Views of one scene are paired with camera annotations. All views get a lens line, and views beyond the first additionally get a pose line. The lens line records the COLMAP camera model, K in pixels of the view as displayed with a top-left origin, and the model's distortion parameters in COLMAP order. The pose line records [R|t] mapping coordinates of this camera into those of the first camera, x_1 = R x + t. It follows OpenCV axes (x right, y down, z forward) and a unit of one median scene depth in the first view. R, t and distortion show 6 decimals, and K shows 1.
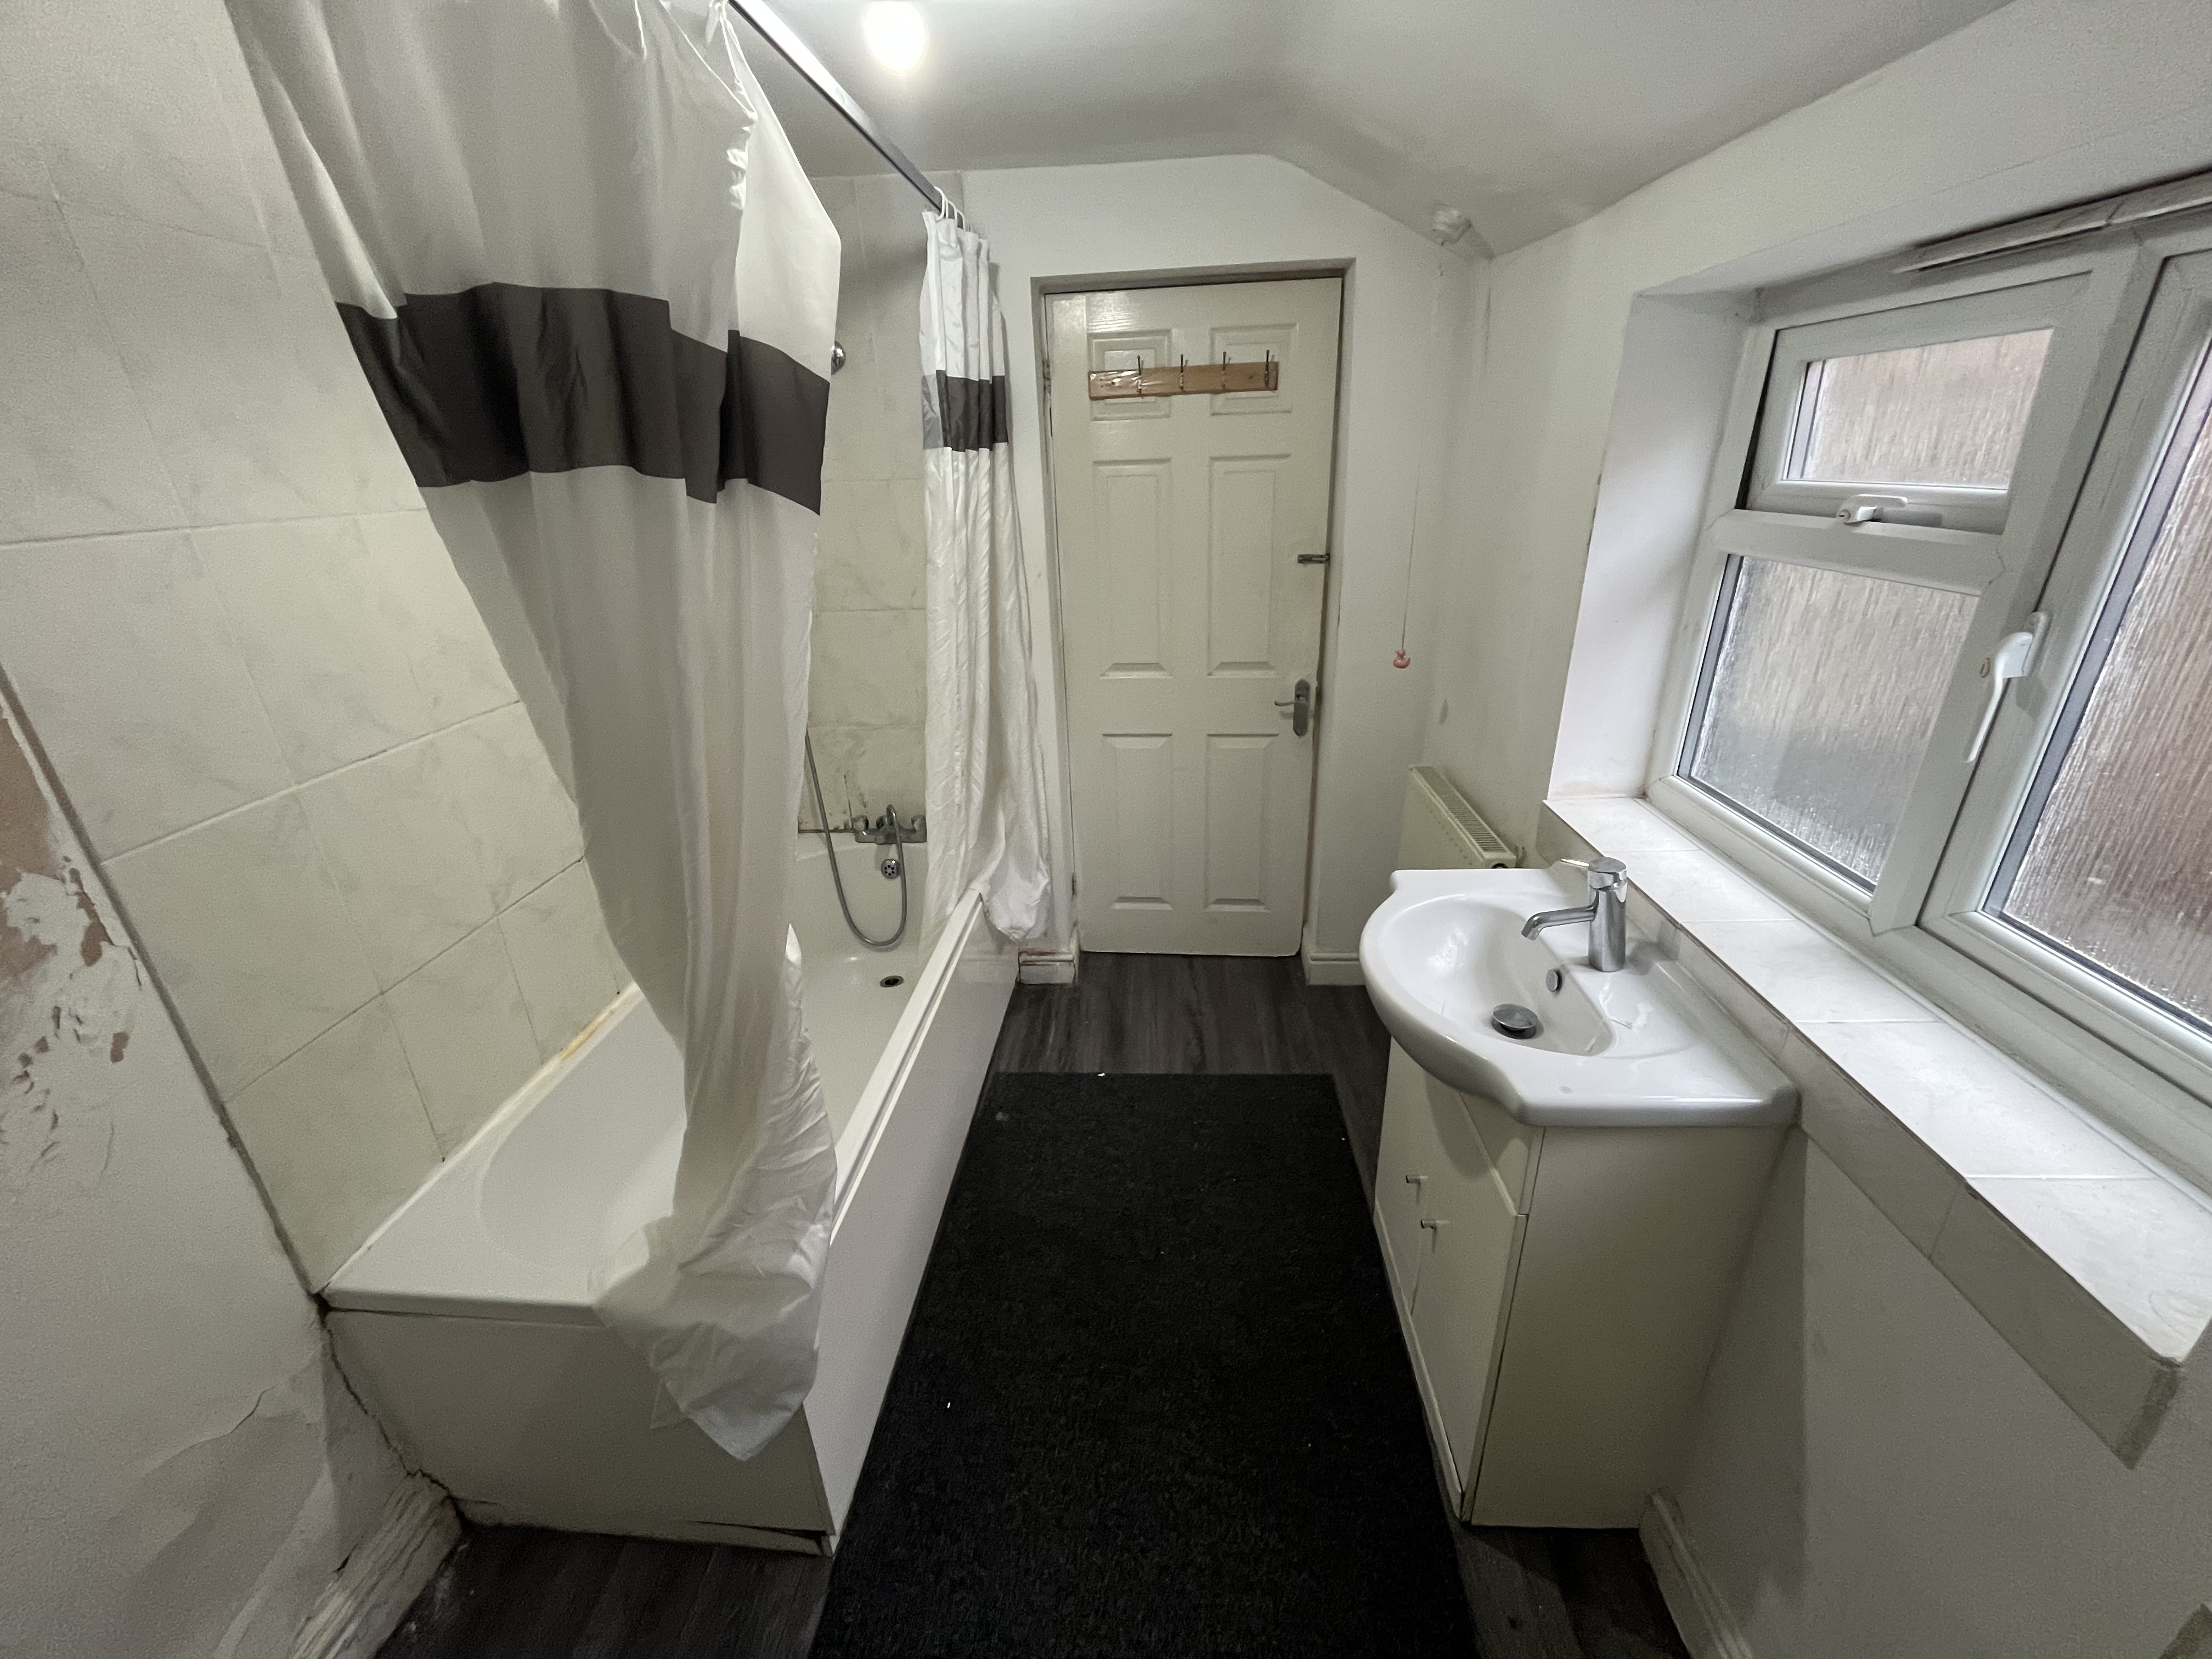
lens RADIAL K [[894.4, 0, 1102.5], [0, 894.4, 829.0], [0, 0, 1]] dist [-0.000912, -0.000684]
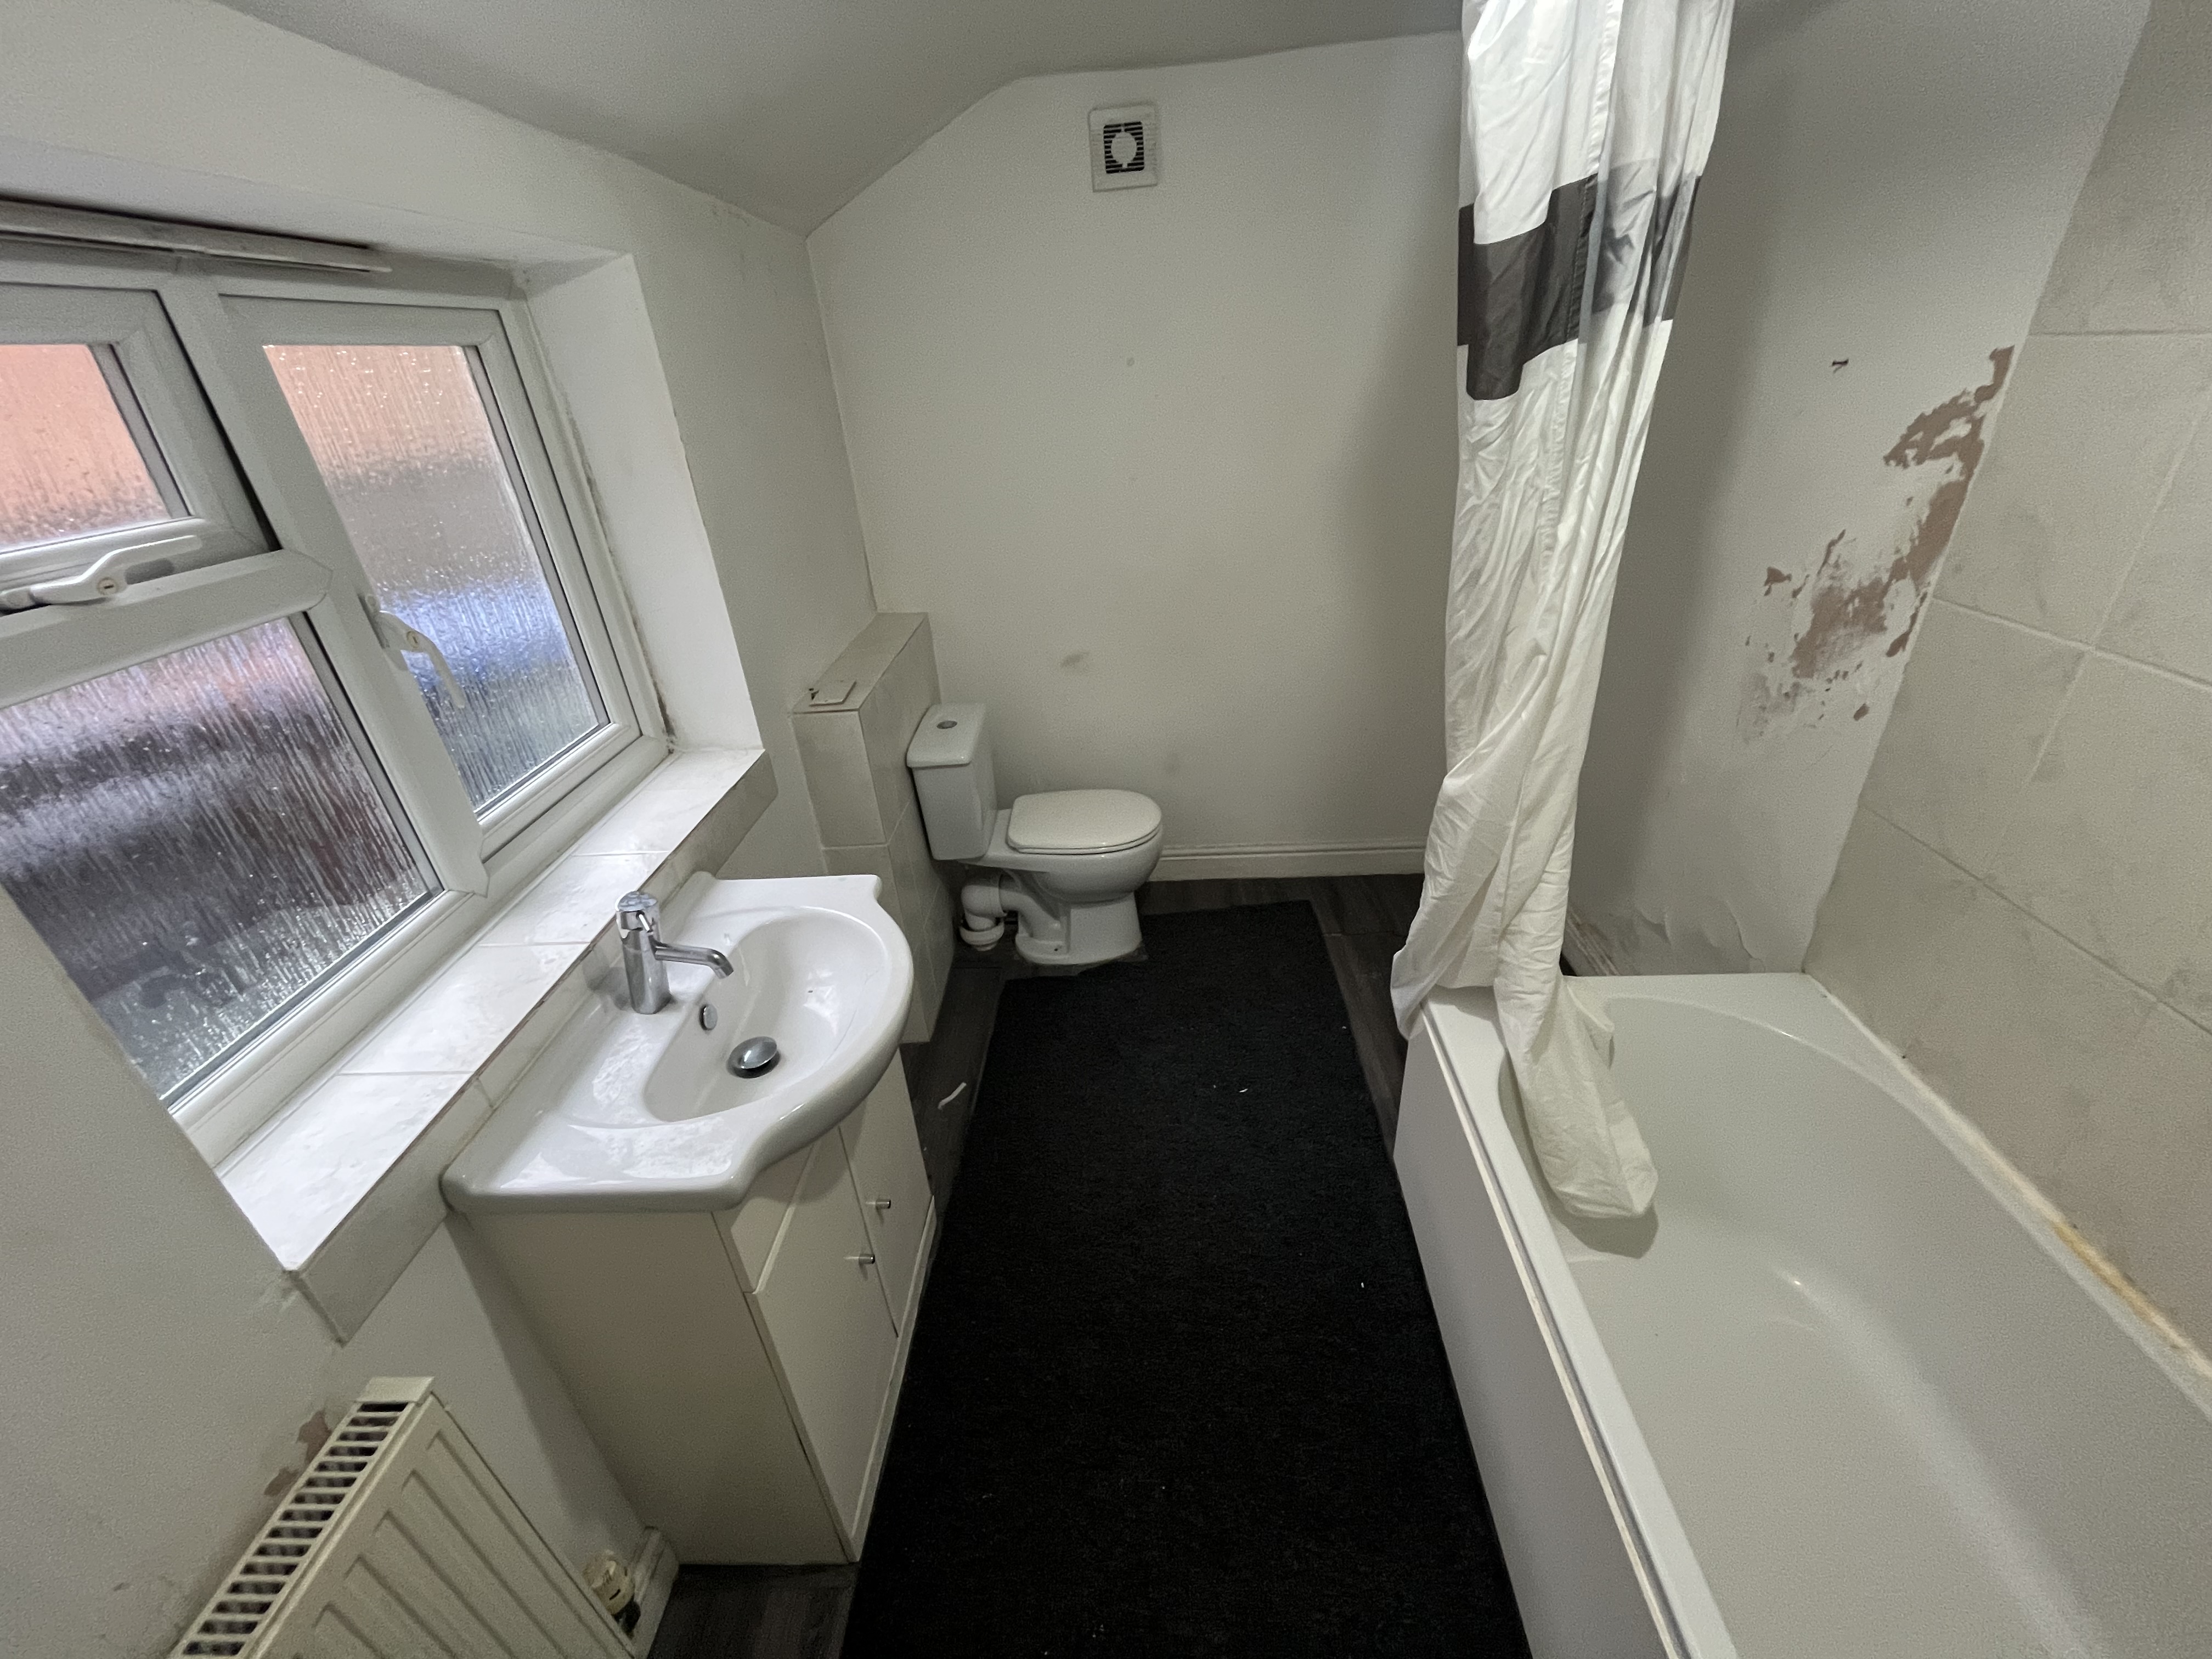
lens RADIAL K [[894.4, 0, 1109.7], [0, 894.4, 831.3], [0, 0, 1]] dist [-0.000912, -0.000684]
pose [[-0.994005, 0.108077, 0.016504, 0.080493], [0.080250, 0.618732, 0.781493, -0.832547], [0.074250, 0.778133, -0.623696, 1.913416]]
